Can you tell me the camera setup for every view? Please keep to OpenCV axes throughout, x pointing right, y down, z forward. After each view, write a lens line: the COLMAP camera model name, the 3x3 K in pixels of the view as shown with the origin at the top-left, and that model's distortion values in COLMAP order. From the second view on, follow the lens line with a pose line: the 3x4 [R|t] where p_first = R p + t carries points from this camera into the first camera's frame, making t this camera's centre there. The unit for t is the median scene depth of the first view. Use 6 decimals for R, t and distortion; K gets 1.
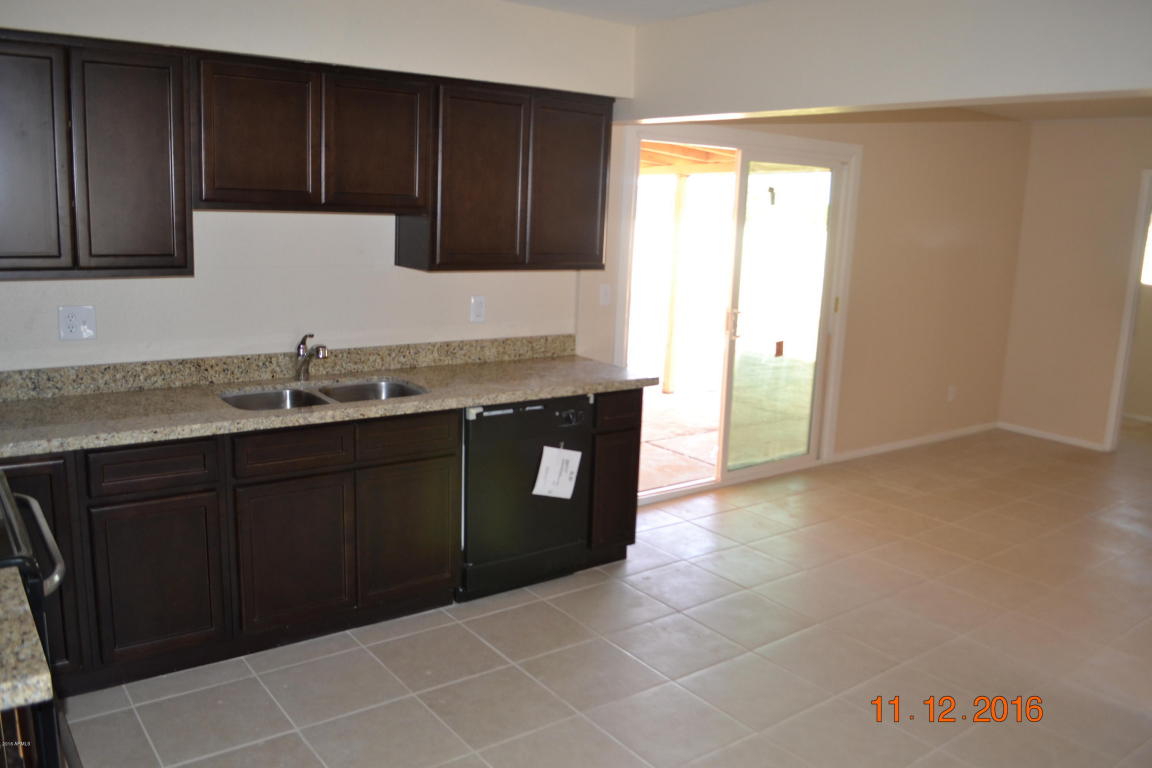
lens RADIAL K [[930.0, 0, 576.0], [0, 930.0, 384.0], [0, 0, 1]] dist [-0.087396, 0.003660]
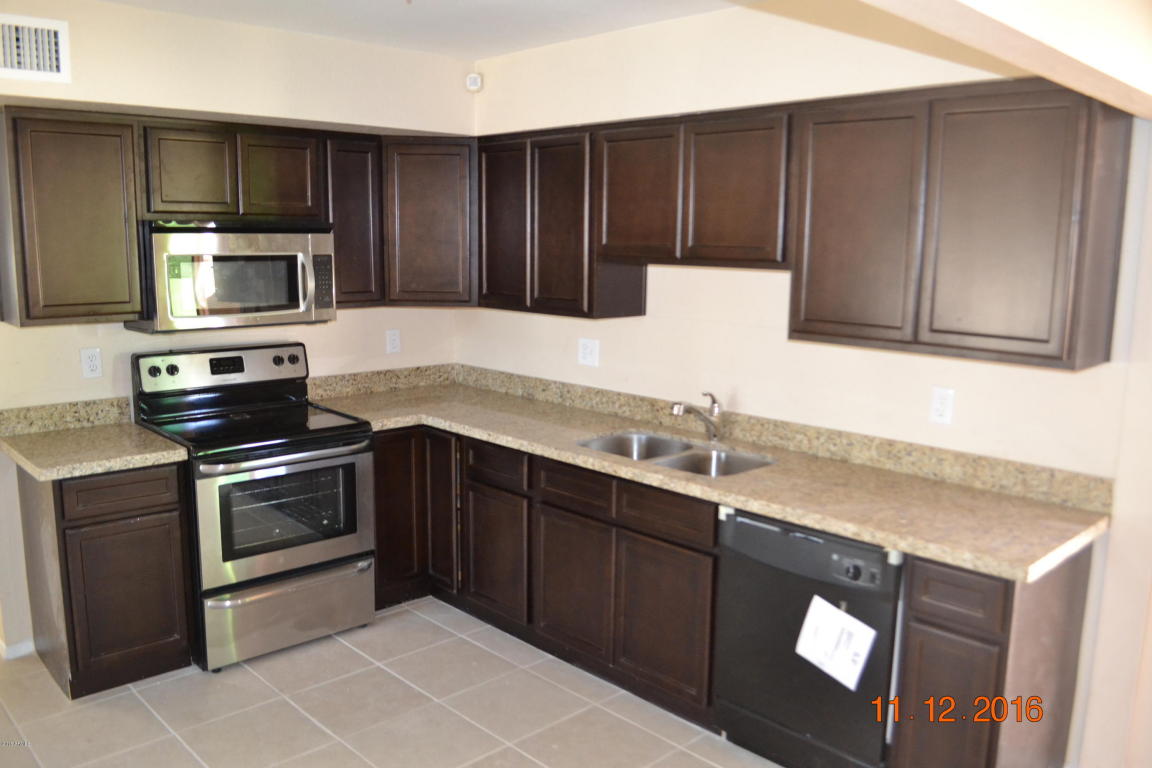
lens RADIAL K [[930.0, 0, 576.0], [0, 930.0, 384.0], [0, 0, 1]] dist [-0.087396, 0.003660]
pose [[0.116408, 0.118125, -0.986152, 0.590447], [-0.192724, 0.976717, 0.094245, -0.116052], [0.974324, 0.179084, 0.136463, 0.665920]]
